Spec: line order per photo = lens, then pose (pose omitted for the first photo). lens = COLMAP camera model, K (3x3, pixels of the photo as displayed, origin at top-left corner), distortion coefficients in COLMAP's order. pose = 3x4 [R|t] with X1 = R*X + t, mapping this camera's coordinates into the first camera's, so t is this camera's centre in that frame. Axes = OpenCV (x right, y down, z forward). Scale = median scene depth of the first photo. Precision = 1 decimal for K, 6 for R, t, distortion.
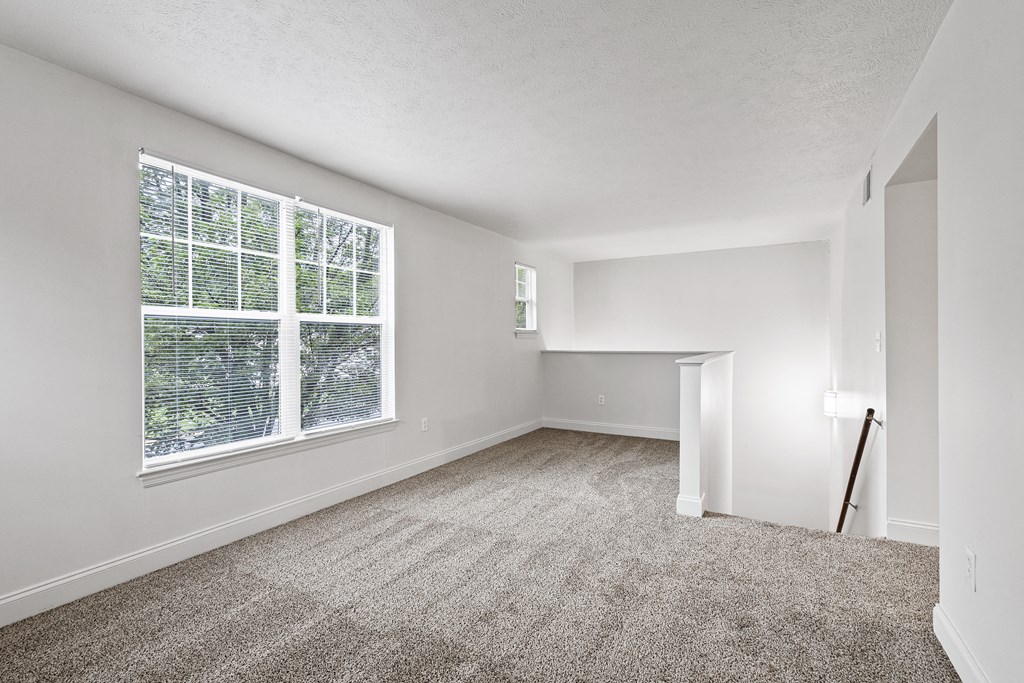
lens RADIAL K [[468.4, 0, 511.6], [0, 468.4, 342.9], [0, 0, 1]] dist [0.001869, 0.000712]
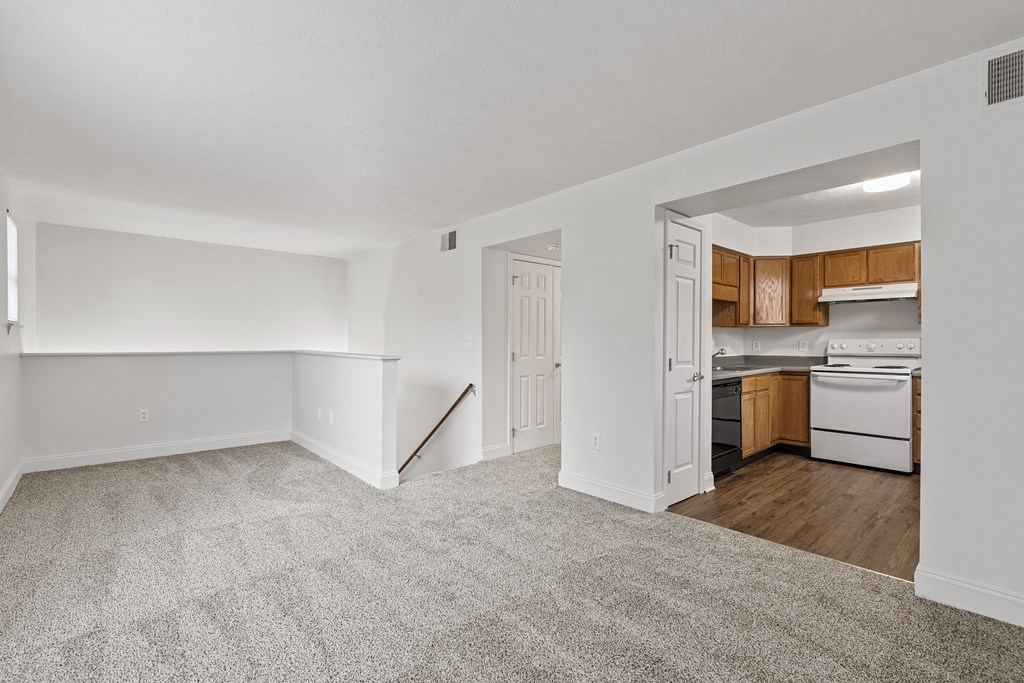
lens RADIAL K [[468.4, 0, 512.2], [0, 468.4, 341.6], [0, 0, 1]] dist [0.001869, 0.000712]
pose [[0.316632, 0.005044, 0.948535, -0.671862], [-0.002935, 0.999986, -0.004338, 0.002570], [-0.948544, -0.001410, 0.316643, 0.341465]]
